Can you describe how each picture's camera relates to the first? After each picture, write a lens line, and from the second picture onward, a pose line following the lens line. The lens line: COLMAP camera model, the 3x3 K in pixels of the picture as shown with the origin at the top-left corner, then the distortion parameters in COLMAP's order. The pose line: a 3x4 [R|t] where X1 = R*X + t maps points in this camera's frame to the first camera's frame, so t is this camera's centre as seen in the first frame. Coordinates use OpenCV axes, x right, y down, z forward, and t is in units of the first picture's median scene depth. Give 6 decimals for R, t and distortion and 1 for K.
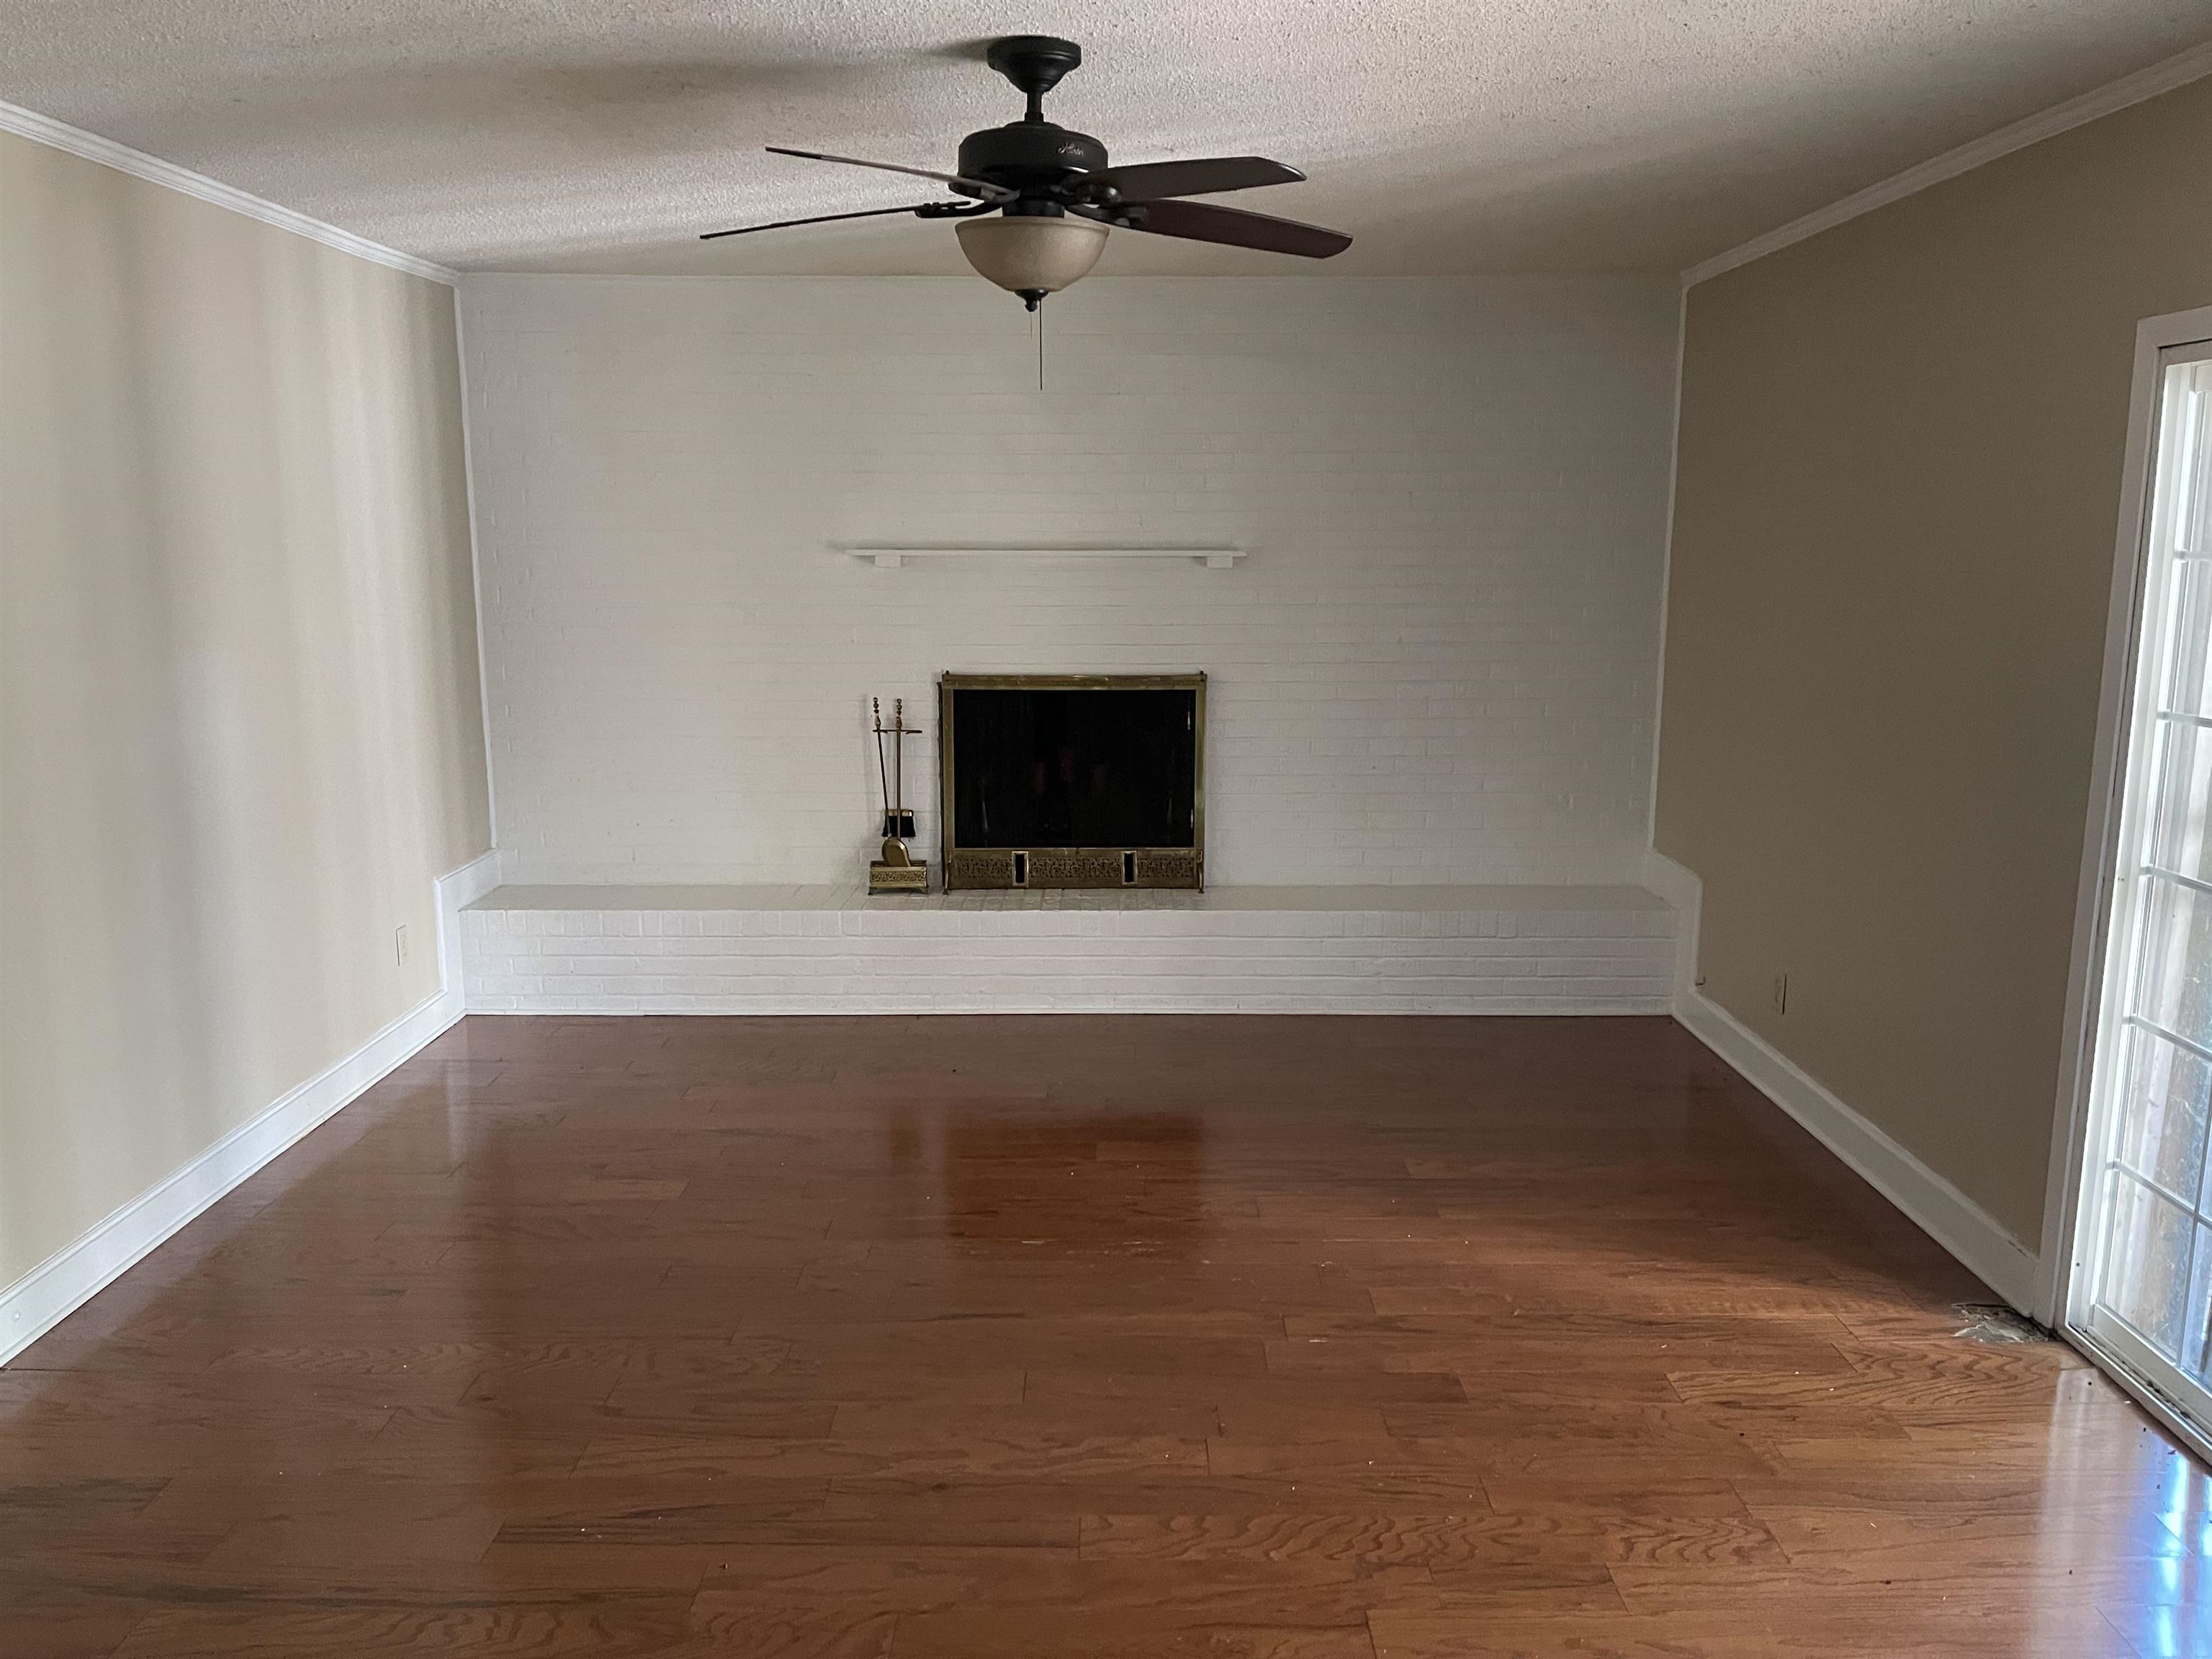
lens RADIAL K [[1606.0, 0, 1101.4], [0, 1606.0, 819.8], [0, 0, 1]] dist [-0.009237, -0.004161]
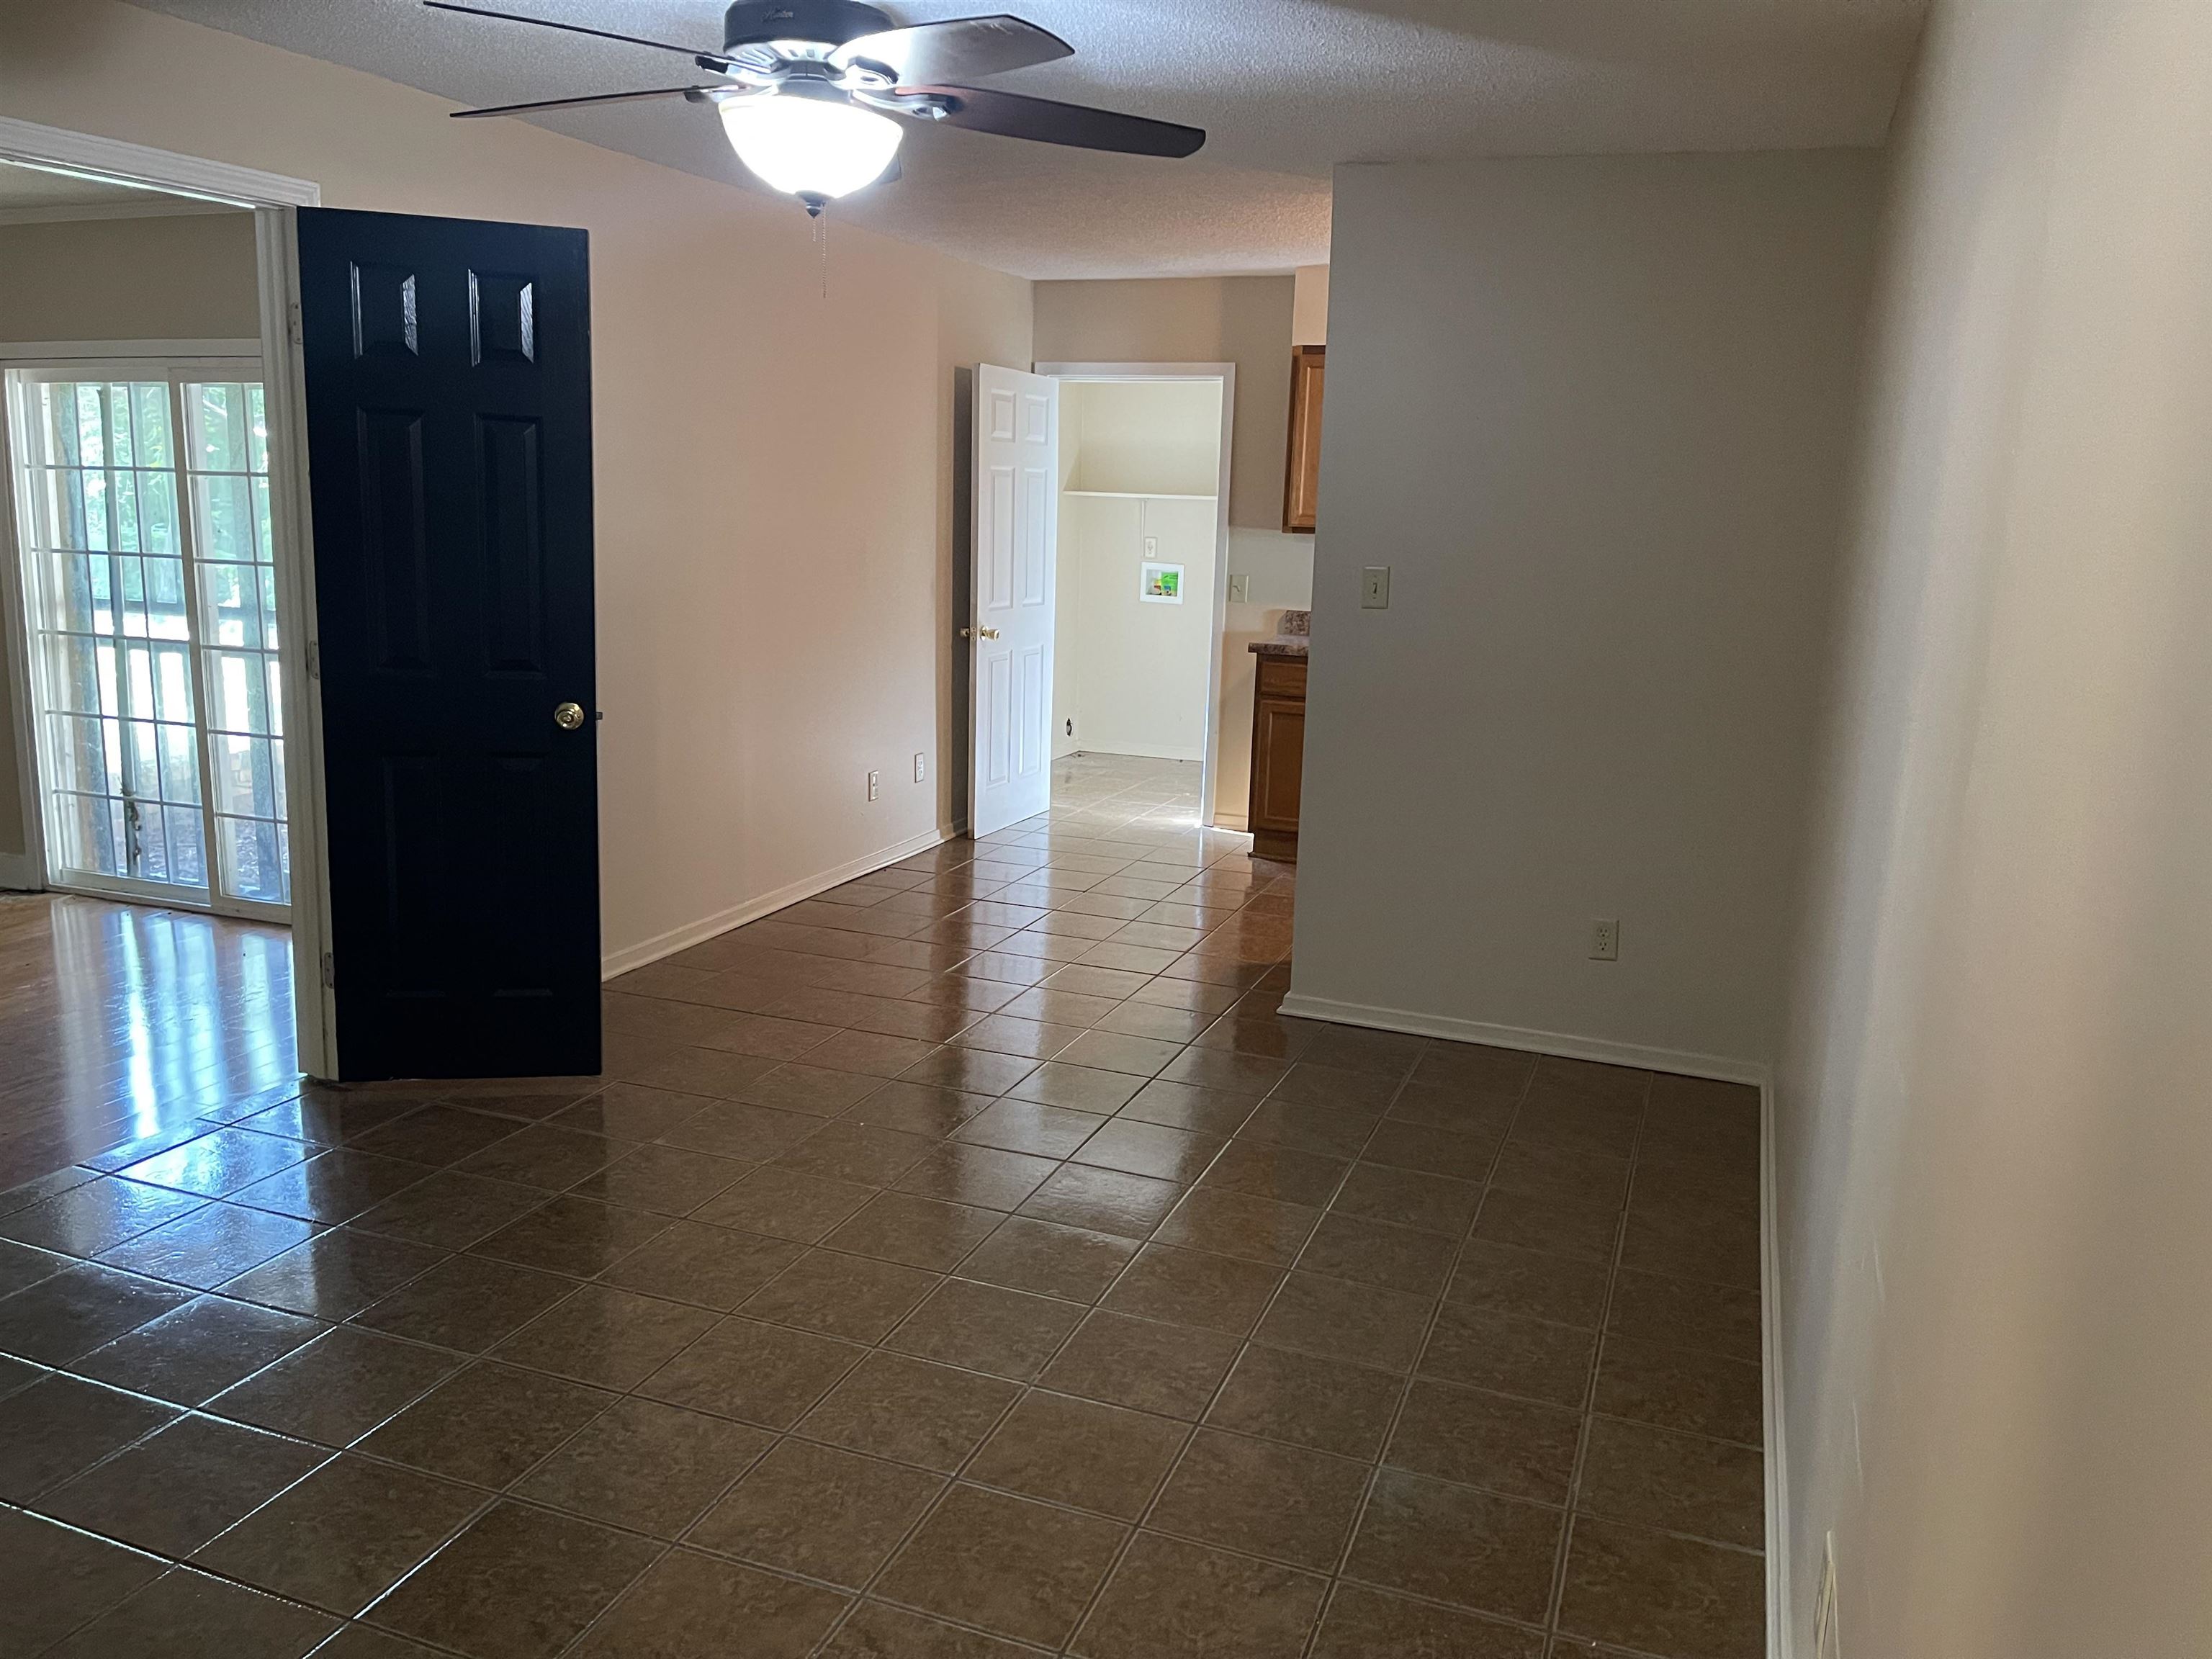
lens RADIAL K [[1606.0, 0, 1102.0], [0, 1606.0, 825.4], [0, 0, 1]] dist [-0.009237, -0.004161]
pose [[0.372197, -0.155162, 0.915092, -0.652890], [0.129392, 0.984974, 0.114383, 0.203078], [-0.919090, 0.075833, 0.386681, -0.880257]]
